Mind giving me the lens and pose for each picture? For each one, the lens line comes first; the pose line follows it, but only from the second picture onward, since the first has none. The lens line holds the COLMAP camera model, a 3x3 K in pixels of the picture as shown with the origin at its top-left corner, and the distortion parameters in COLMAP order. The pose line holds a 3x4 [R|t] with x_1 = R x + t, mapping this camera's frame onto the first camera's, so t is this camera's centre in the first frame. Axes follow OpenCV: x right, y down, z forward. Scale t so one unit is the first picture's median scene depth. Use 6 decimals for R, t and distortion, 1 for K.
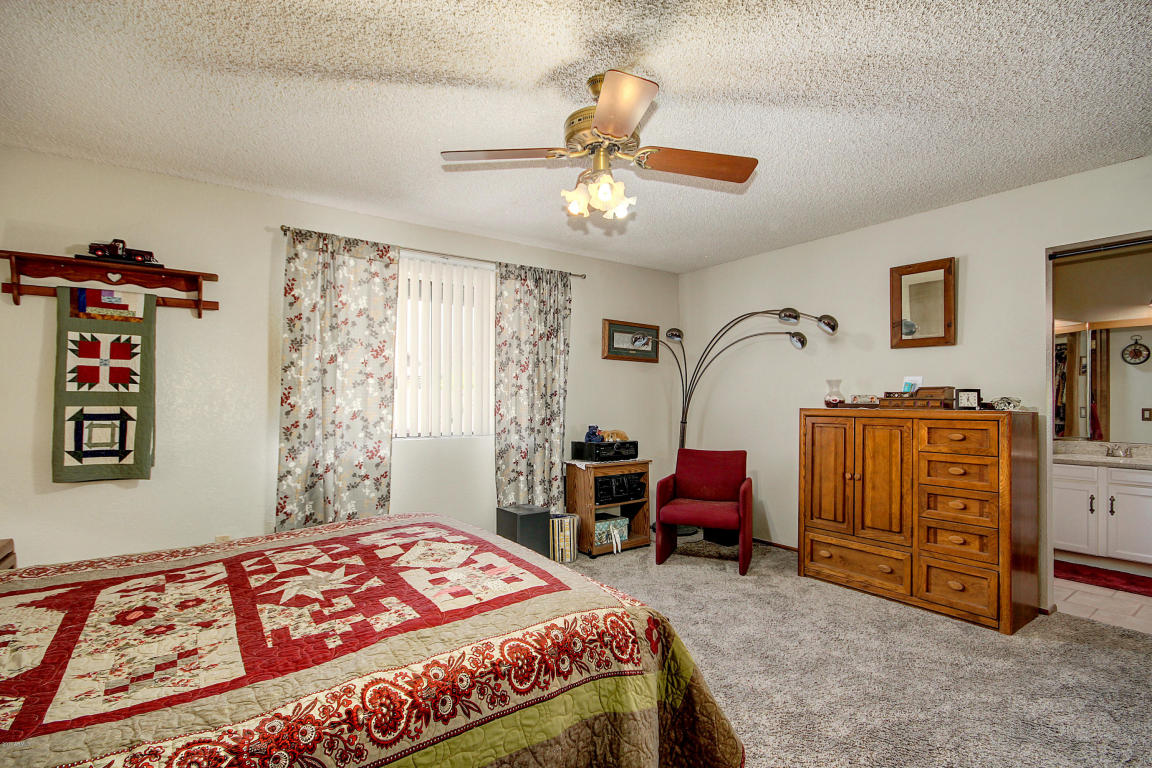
lens RADIAL K [[547.6, 0, 580.2], [0, 547.6, 394.9], [0, 0, 1]] dist [-0.003425, -0.003844]
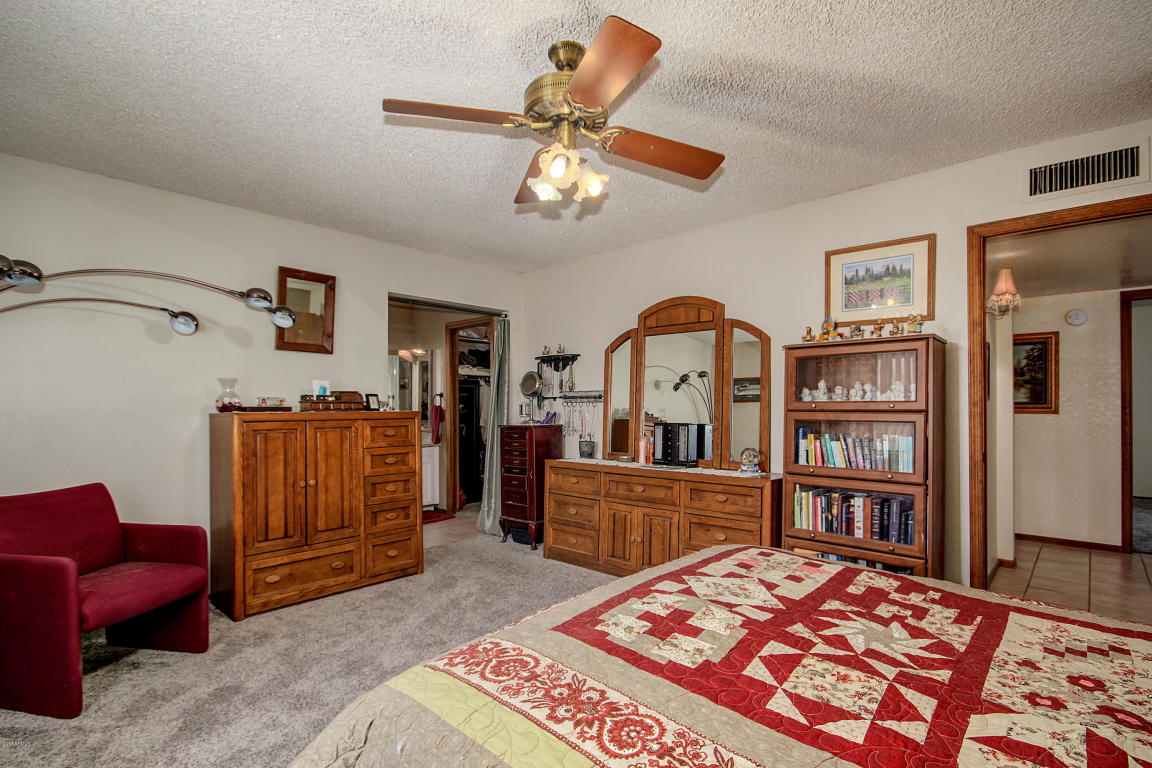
lens RADIAL K [[547.6, 0, 588.1], [0, 547.6, 403.0], [0, 0, 1]] dist [-0.003425, -0.003844]
pose [[-0.217072, 0.001413, 0.976155, -1.019846], [-0.011881, 0.999921, -0.004090, 0.014806], [-0.976083, -0.012486, -0.217038, 1.389687]]
